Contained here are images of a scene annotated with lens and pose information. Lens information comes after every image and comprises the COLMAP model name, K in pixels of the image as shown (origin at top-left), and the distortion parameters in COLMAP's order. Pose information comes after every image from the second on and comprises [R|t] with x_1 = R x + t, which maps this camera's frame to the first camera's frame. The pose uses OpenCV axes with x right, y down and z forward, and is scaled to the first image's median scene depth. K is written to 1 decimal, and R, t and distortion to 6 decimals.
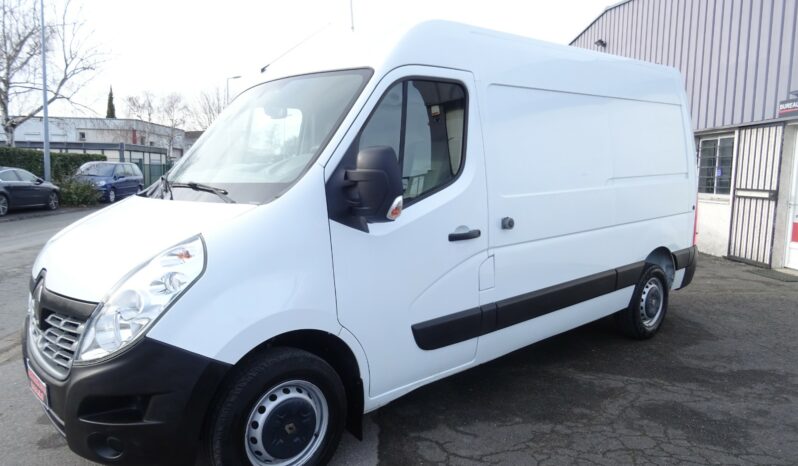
lens RADIAL K [[581.5, 0, 399.0], [0, 581.5, 233.0], [0, 0, 1]] dist [0.004746, 0.001420]
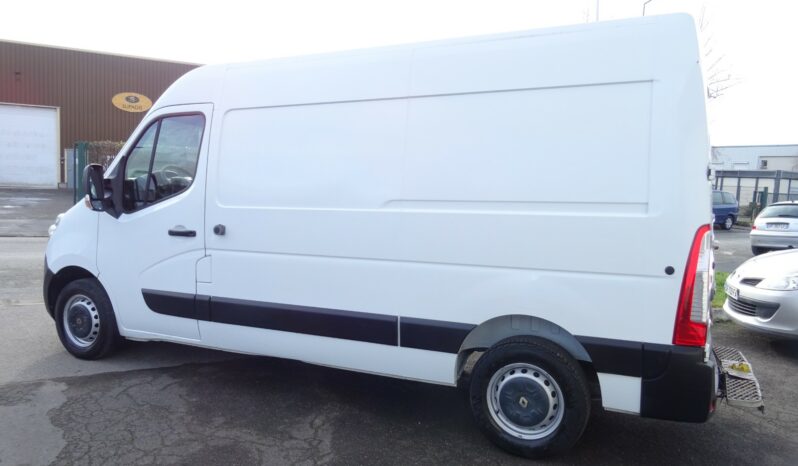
lens RADIAL K [[581.5, 0, 399.0], [0, 581.5, 233.0], [0, 0, 1]] dist [0.004746, 0.001420]
pose [[0.387067, 0.086825, -0.917955, 1.391374], [-0.133101, 0.990391, 0.037553, -0.101751], [0.912394, 0.107645, 0.394904, 0.884955]]
